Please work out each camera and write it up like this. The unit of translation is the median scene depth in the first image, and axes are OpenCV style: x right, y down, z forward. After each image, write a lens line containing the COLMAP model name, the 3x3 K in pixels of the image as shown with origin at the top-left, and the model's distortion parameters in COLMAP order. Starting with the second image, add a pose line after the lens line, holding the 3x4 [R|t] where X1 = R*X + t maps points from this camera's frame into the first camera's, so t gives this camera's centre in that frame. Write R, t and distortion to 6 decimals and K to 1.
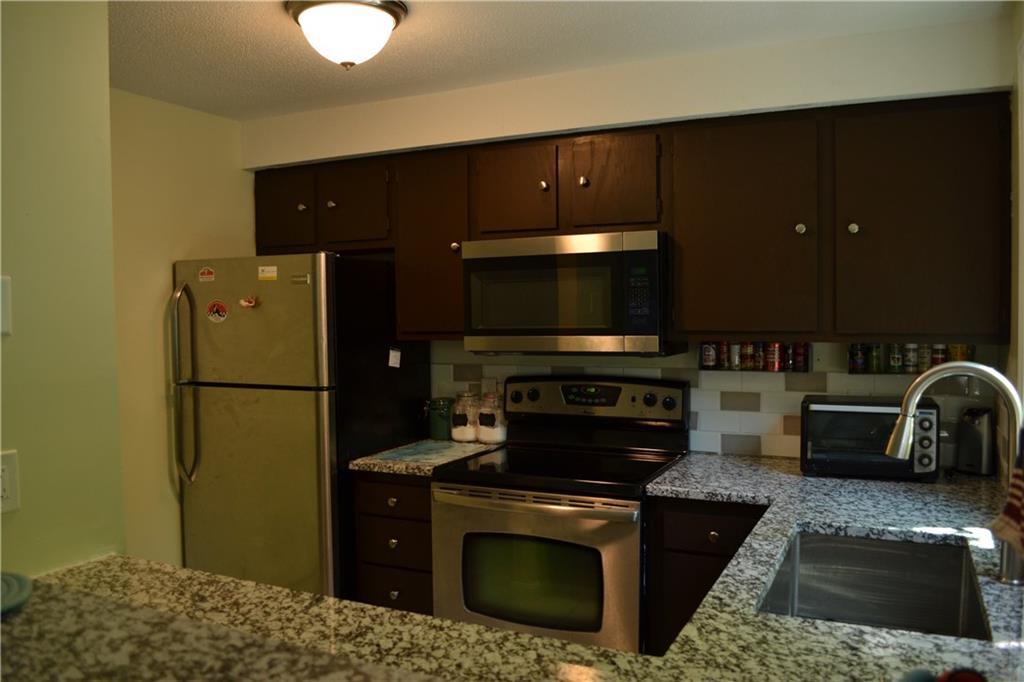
lens RADIAL K [[813.9, 0, 515.3], [0, 813.9, 347.2], [0, 0, 1]] dist [-0.081556, 0.003387]
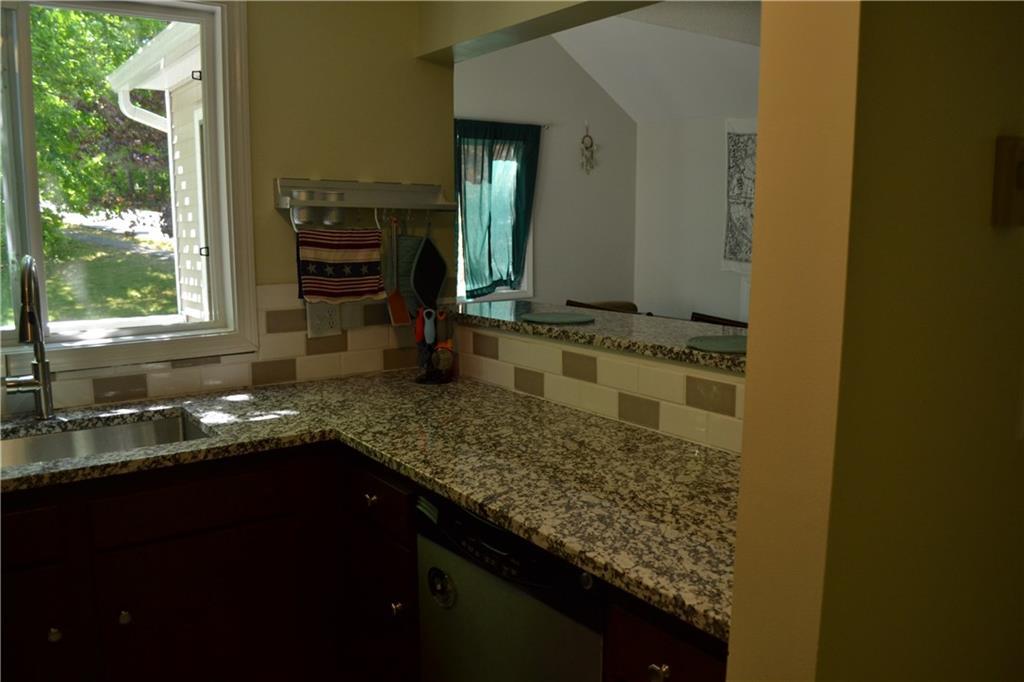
lens RADIAL K [[813.9, 0, 512.1], [0, 813.9, 342.4], [0, 0, 1]] dist [-0.081556, 0.003387]
pose [[-0.877661, -0.060357, 0.475467, -0.756112], [0.031336, 0.982690, 0.182589, -0.055901], [-0.478257, 0.175151, -0.860577, 1.874298]]
